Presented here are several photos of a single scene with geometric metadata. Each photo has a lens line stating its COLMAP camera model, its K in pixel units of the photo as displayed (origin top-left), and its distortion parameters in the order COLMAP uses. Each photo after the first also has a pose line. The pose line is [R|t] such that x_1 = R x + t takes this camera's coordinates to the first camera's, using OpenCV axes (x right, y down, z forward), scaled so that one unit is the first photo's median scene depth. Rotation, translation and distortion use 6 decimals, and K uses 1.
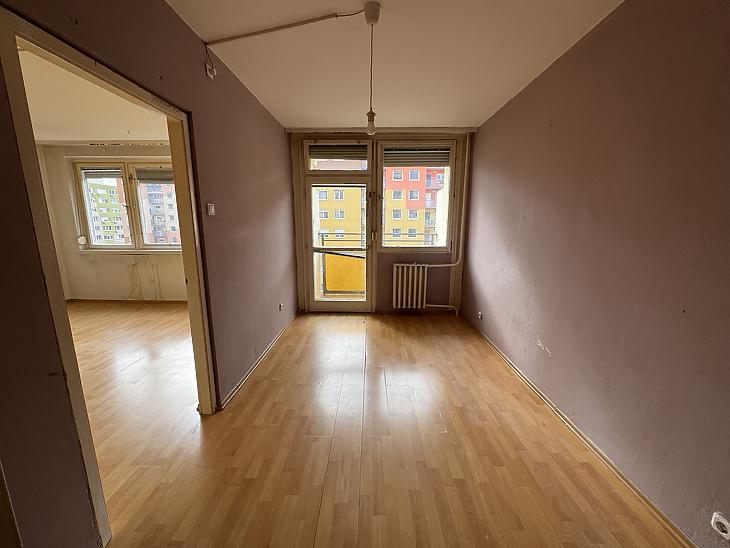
lens RADIAL K [[292.4, 0, 364.0], [0, 292.4, 274.9], [0, 0, 1]] dist [0.000842, 0.000102]
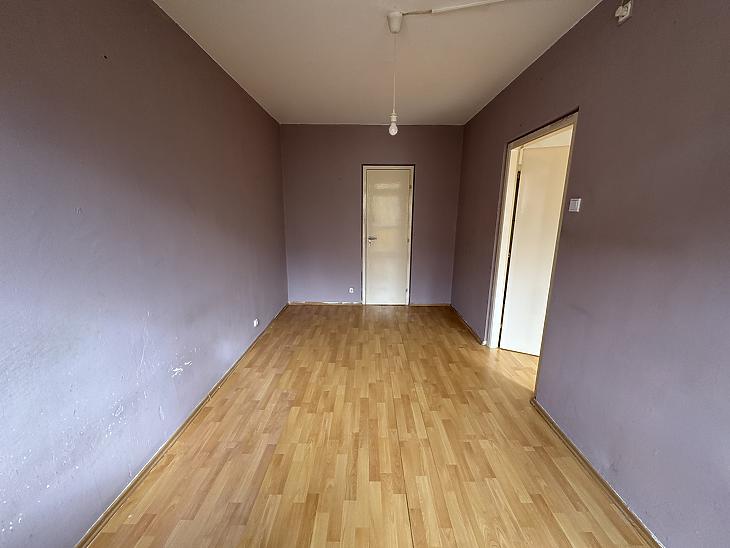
lens RADIAL K [[292.4, 0, 364.4], [0, 292.4, 274.5], [0, 0, 1]] dist [0.000842, 0.000102]
pose [[-0.999949, -0.004871, -0.008885, 0.140289], [-0.007935, 0.921719, 0.387778, -0.436460], [0.006300, 0.387828, -0.921710, 2.247003]]
